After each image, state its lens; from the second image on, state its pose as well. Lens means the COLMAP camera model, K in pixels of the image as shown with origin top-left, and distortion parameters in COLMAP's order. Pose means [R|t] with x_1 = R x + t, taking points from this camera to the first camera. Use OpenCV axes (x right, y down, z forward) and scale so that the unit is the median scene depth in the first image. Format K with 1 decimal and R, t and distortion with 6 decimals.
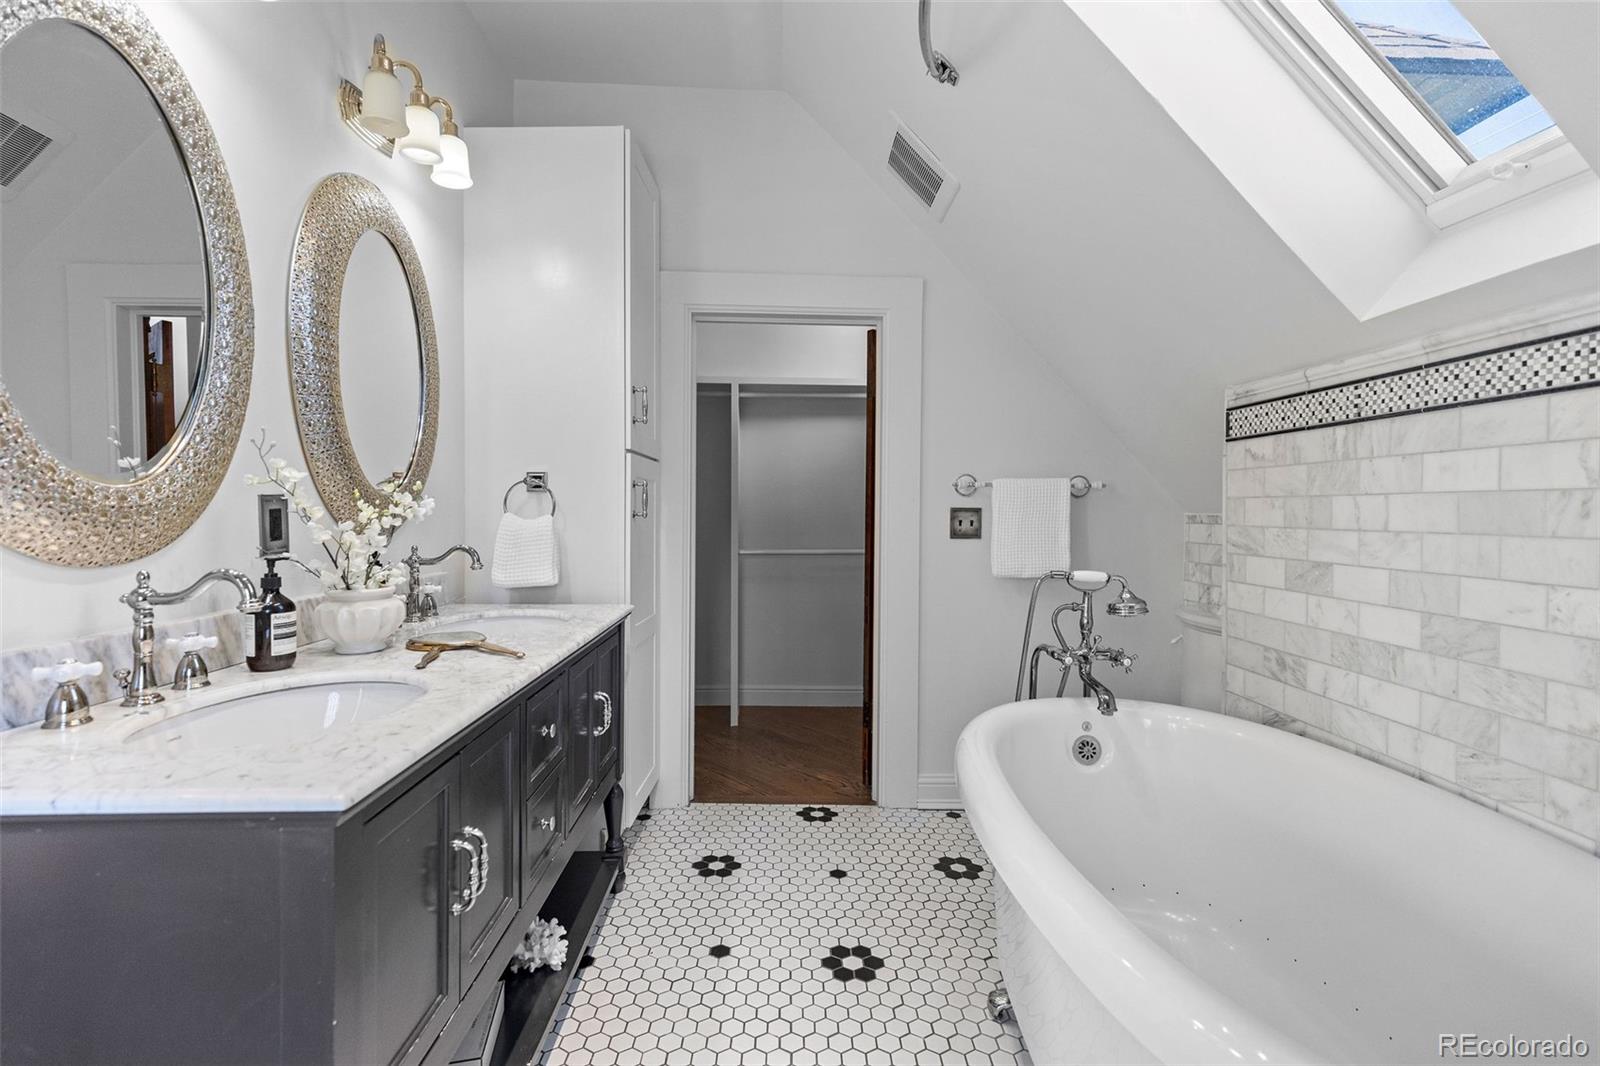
lens RADIAL K [[722.2, 0, 803.1], [0, 722.2, 523.3], [0, 0, 1]] dist [0.002980, 0.001015]
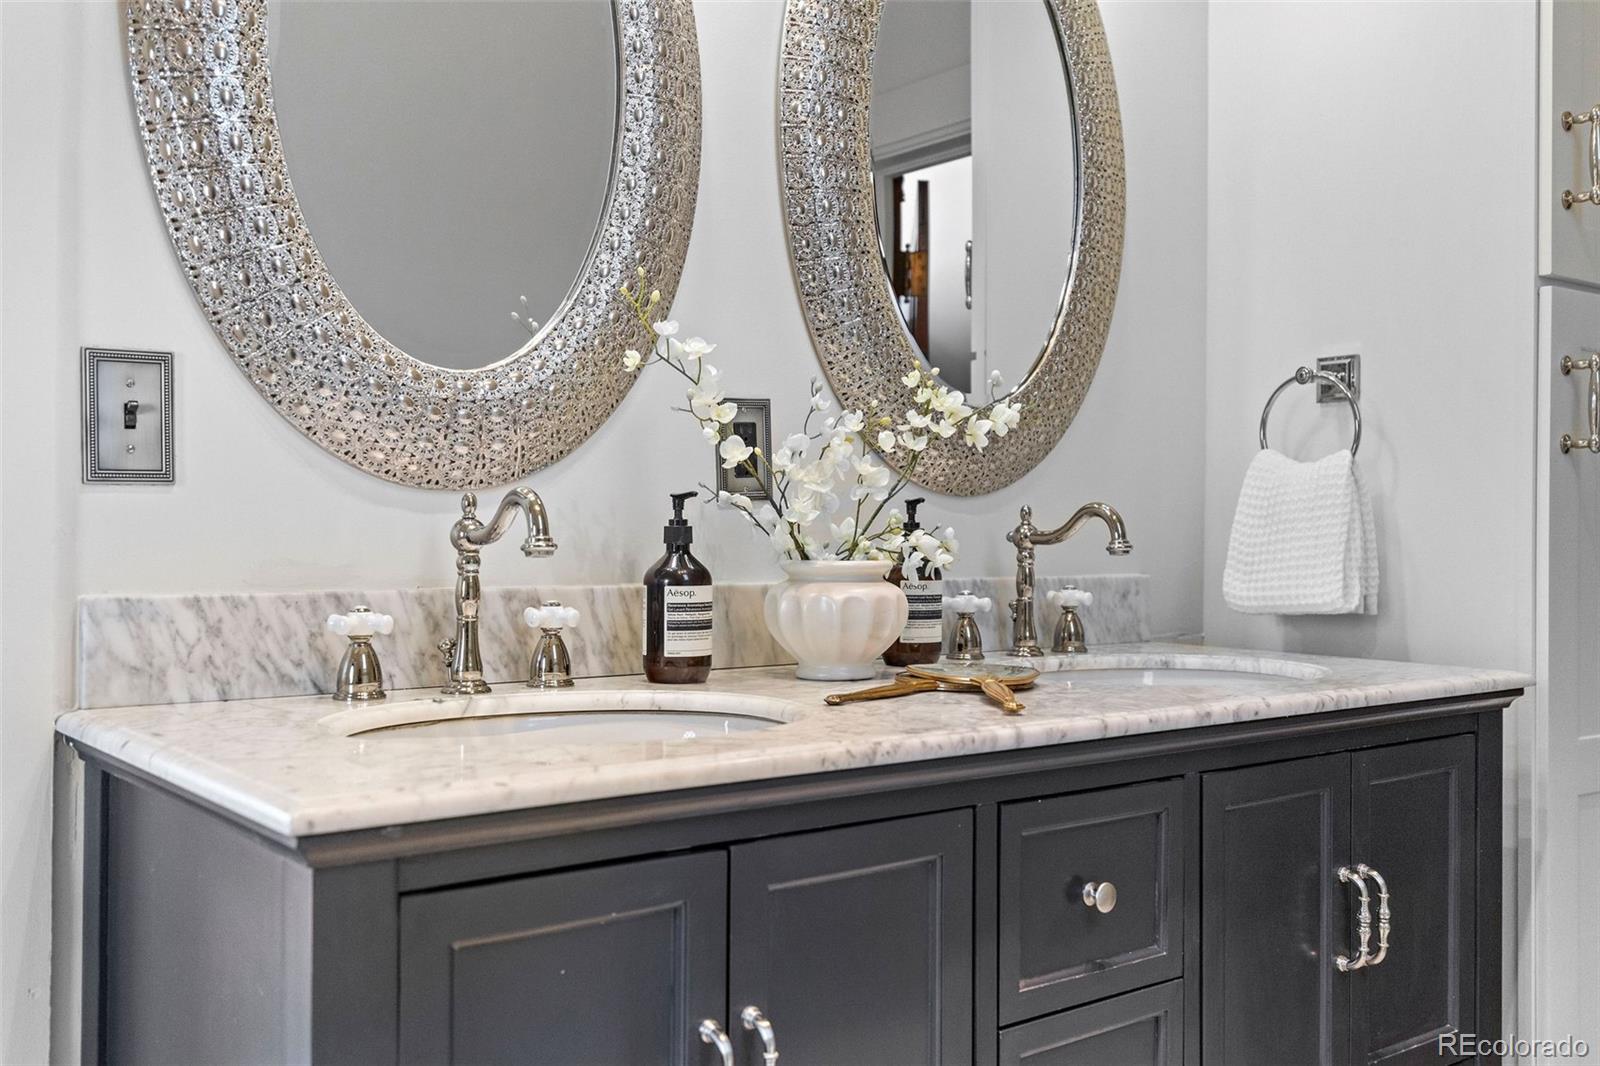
lens RADIAL K [[1578.8, 0, 800.2], [0, 1578.8, 515.6], [0, 0, 1]] dist [0.066998, 0.002216]
pose [[0.605538, -0.001070, -0.795816, 0.357114], [-0.019606, 0.999676, -0.016262, 0.085125], [0.795575, 0.025450, 0.605321, 0.294662]]
